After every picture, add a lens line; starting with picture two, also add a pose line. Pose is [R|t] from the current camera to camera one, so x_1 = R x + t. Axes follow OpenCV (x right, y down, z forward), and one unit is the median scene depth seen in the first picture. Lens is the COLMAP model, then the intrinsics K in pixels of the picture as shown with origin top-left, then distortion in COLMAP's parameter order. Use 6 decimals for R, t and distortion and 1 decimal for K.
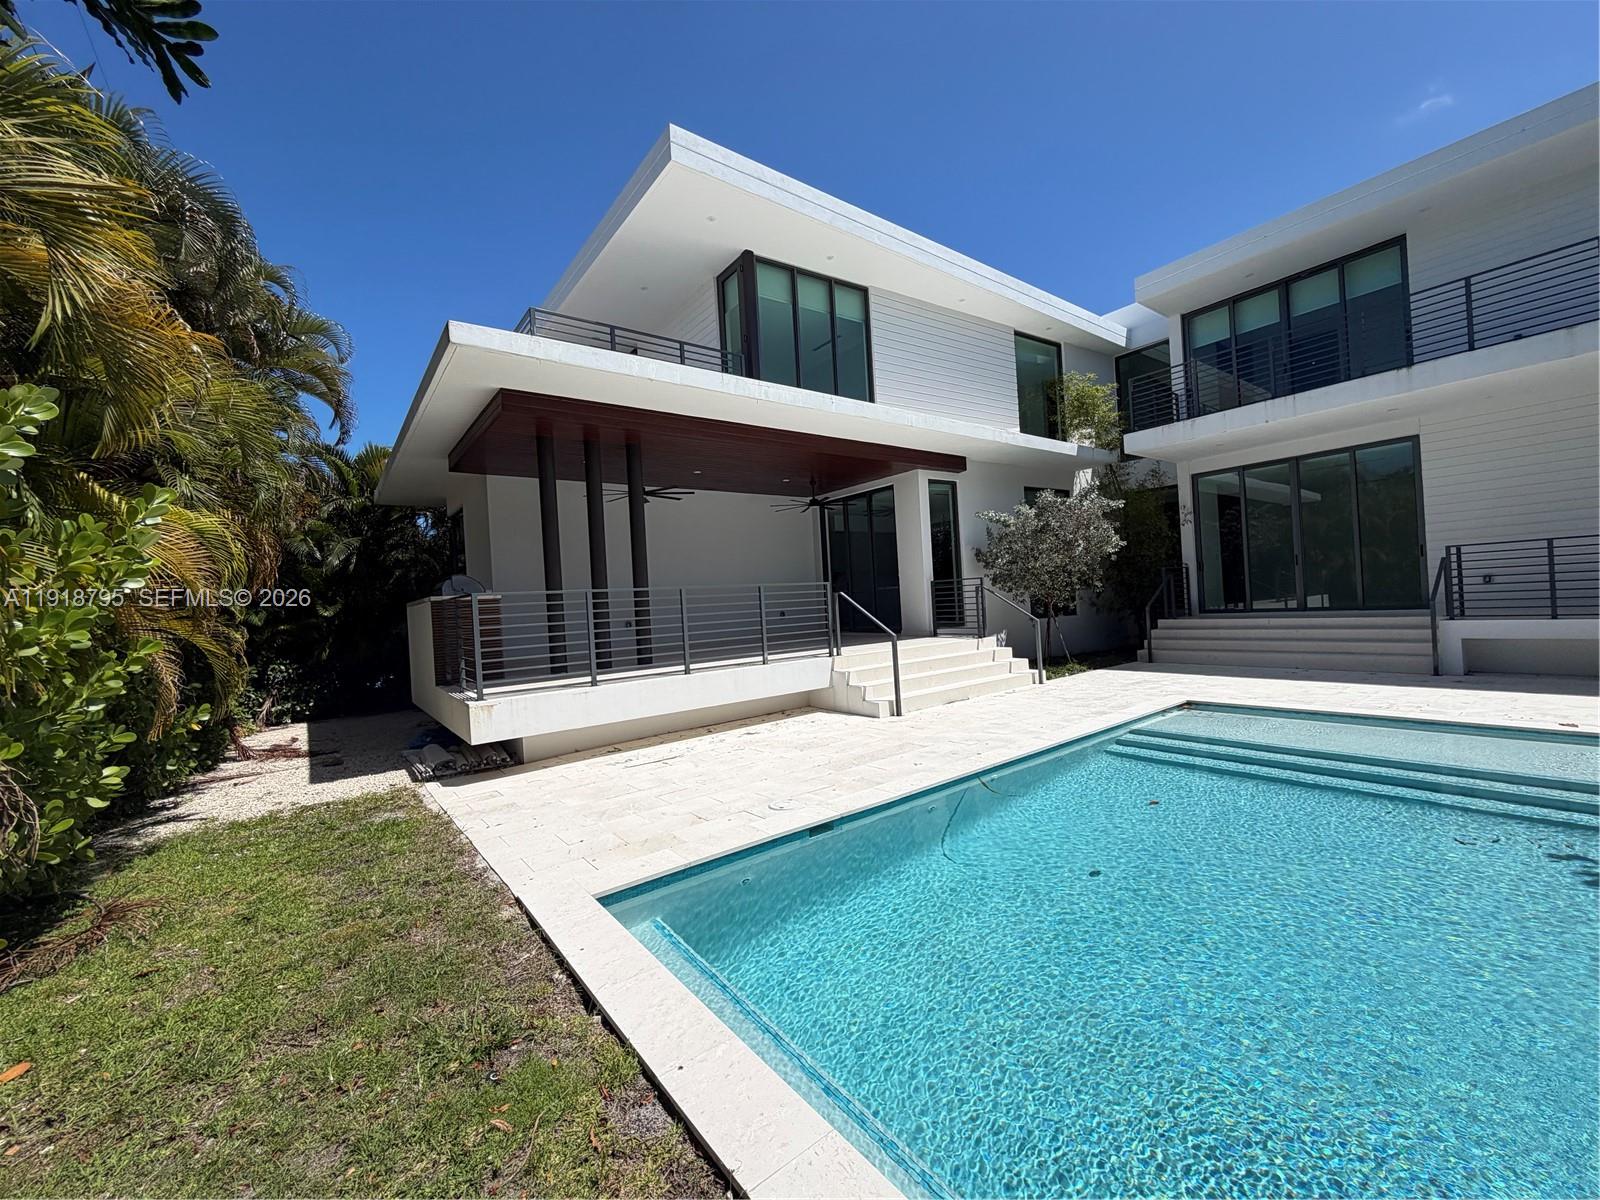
lens RADIAL K [[657.0, 0, 800.0], [0, 657.0, 596.5], [0, 0, 1]] dist [-0.001467, 0.000661]
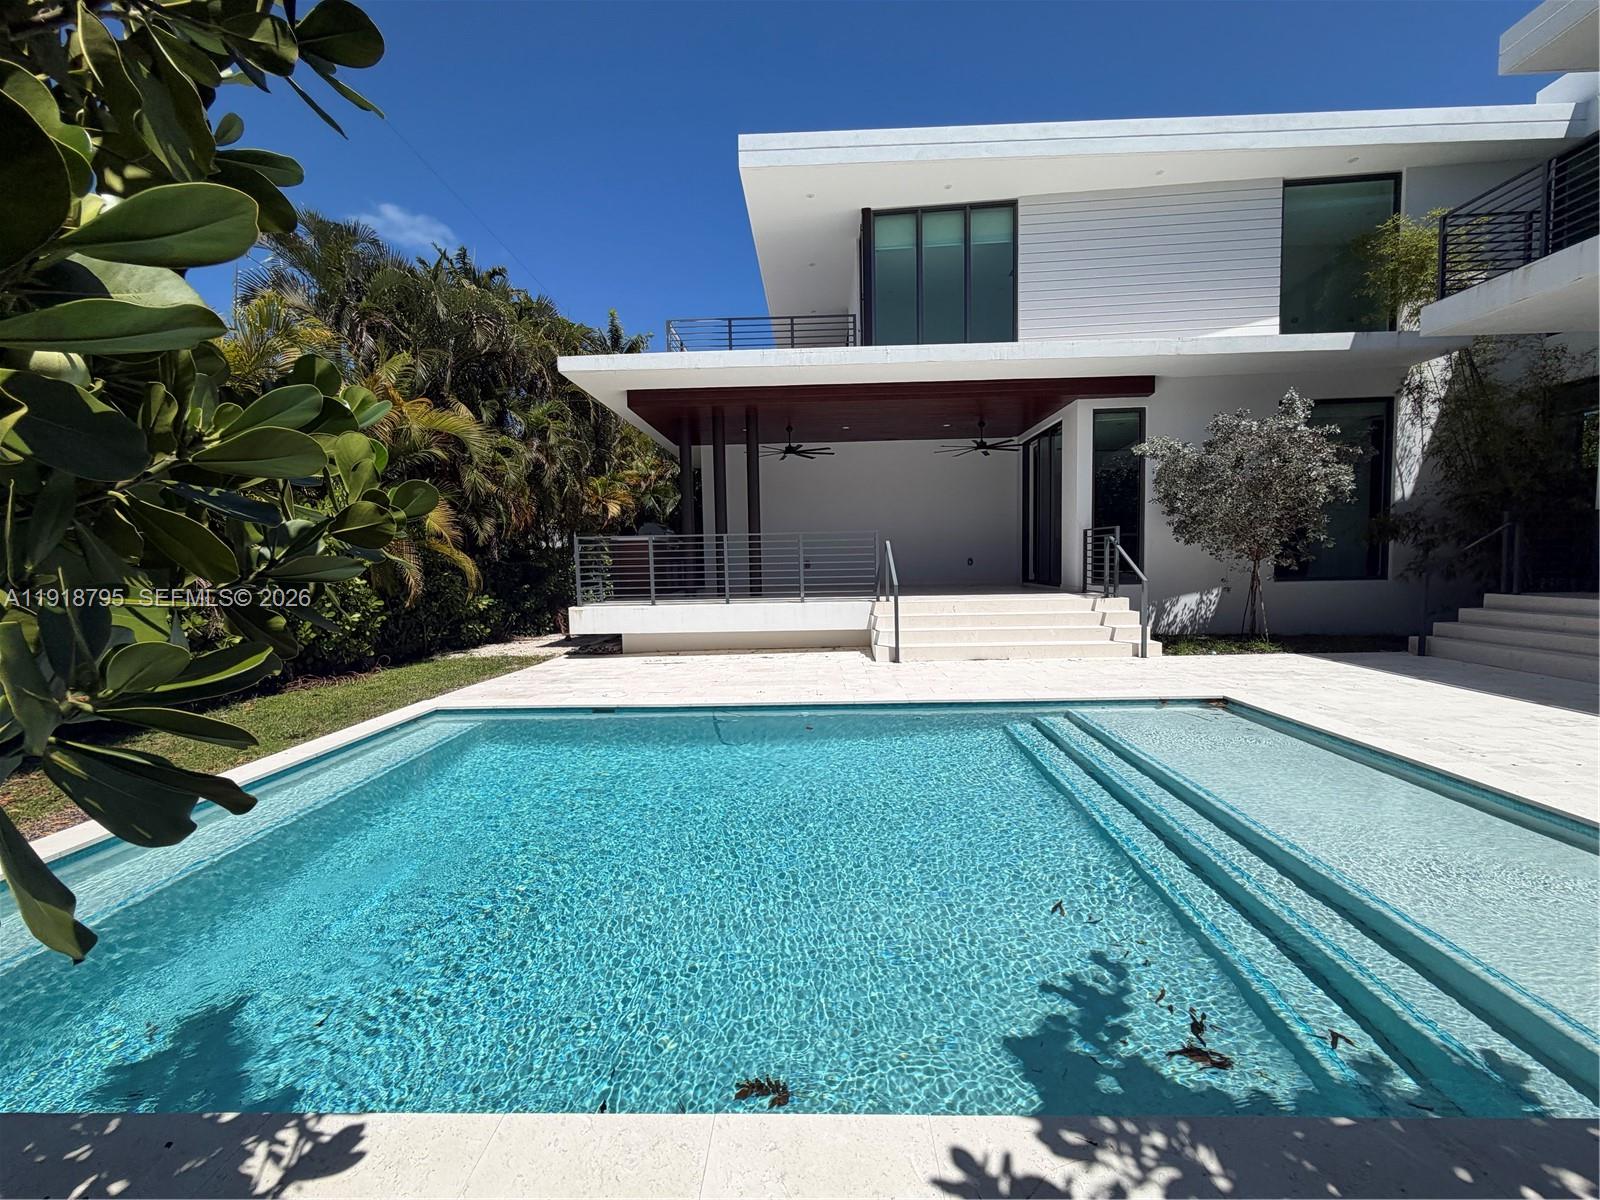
lens RADIAL K [[657.0, 0, 792.4], [0, 657.0, 604.1], [0, 0, 1]] dist [-0.001467, 0.000661]
pose [[0.763246, 0.086628, -0.640274, 0.490706], [-0.017268, 0.993352, 0.113814, -0.018252], [0.645877, -0.075812, 0.759668, 0.079142]]
